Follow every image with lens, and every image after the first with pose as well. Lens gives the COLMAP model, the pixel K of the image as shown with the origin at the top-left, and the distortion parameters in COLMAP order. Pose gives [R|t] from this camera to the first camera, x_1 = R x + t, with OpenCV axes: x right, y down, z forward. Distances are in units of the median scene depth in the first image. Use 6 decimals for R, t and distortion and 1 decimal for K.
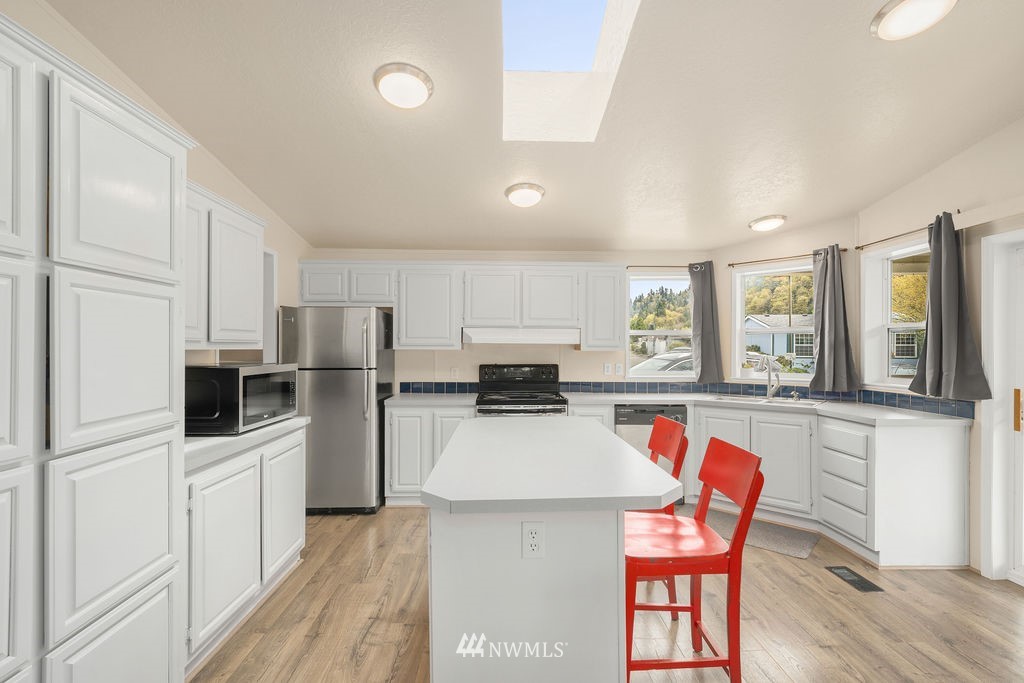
lens RADIAL K [[455.5, 0, 507.3], [0, 455.5, 345.9], [0, 0, 1]] dist [-0.003271, -0.000070]
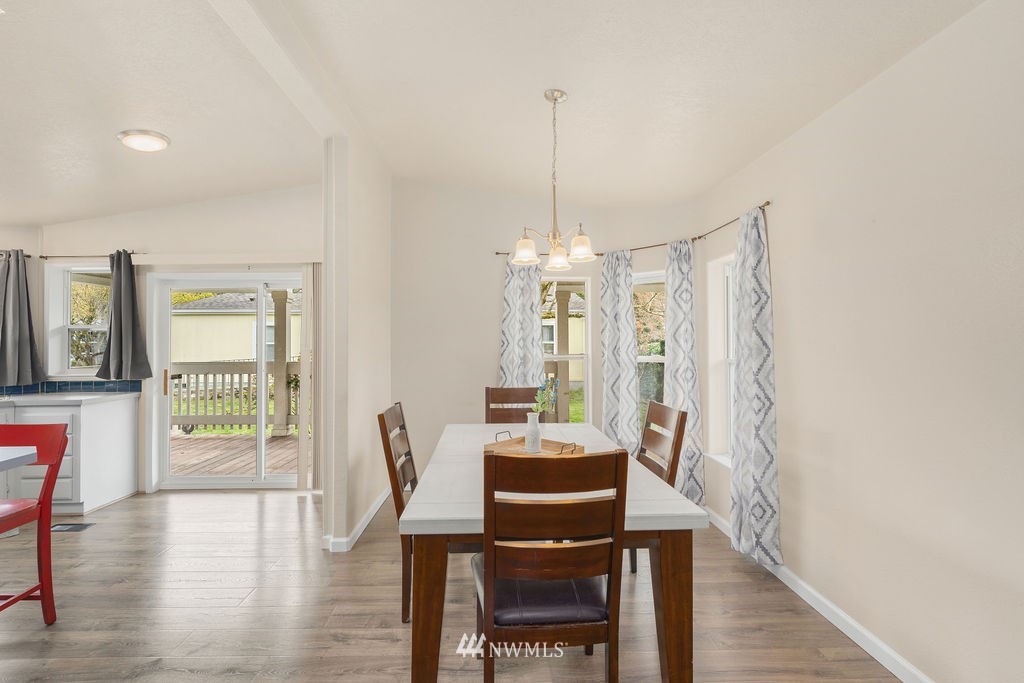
lens RADIAL K [[455.5, 0, 504.8], [0, 455.5, 337.5], [0, 0, 1]] dist [-0.003271, -0.000070]
pose [[-0.008394, 0.009146, 0.999923, -0.374382], [0.001798, 0.999957, -0.009131, -0.002014], [-0.999963, 0.001722, -0.008410, -0.147796]]
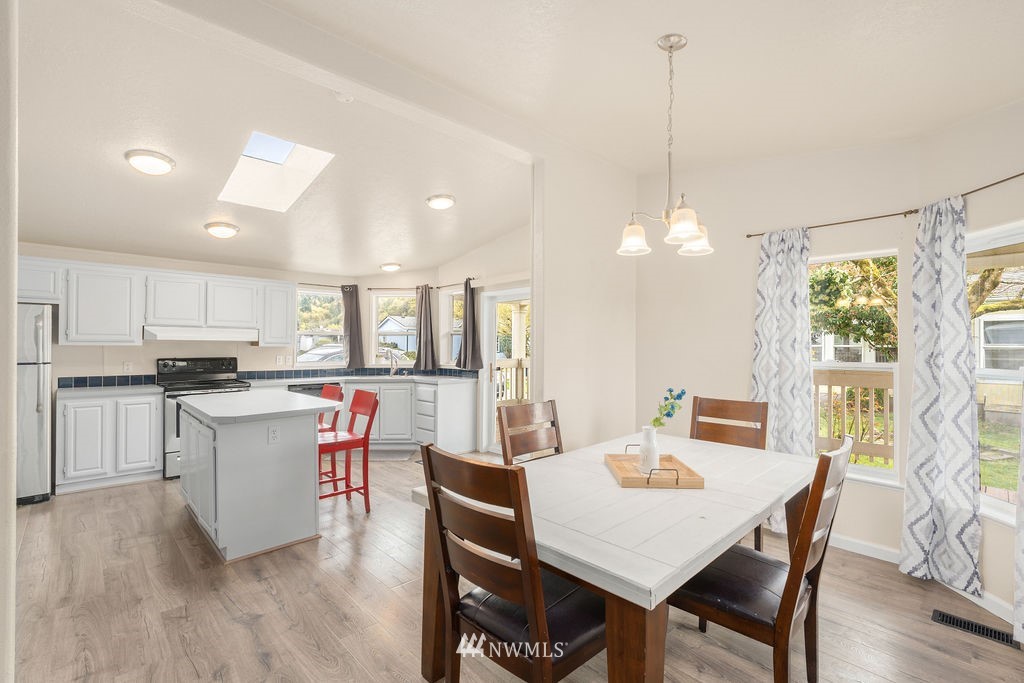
lens RADIAL K [[455.5, 0, 516.8], [0, 455.5, 344.4], [0, 0, 1]] dist [-0.003271, -0.000070]
pose [[0.725657, 0.002656, 0.688051, -0.218959], [-0.004996, 0.999987, 0.001410, -0.000155], [-0.688038, -0.004461, 0.725661, -0.493222]]
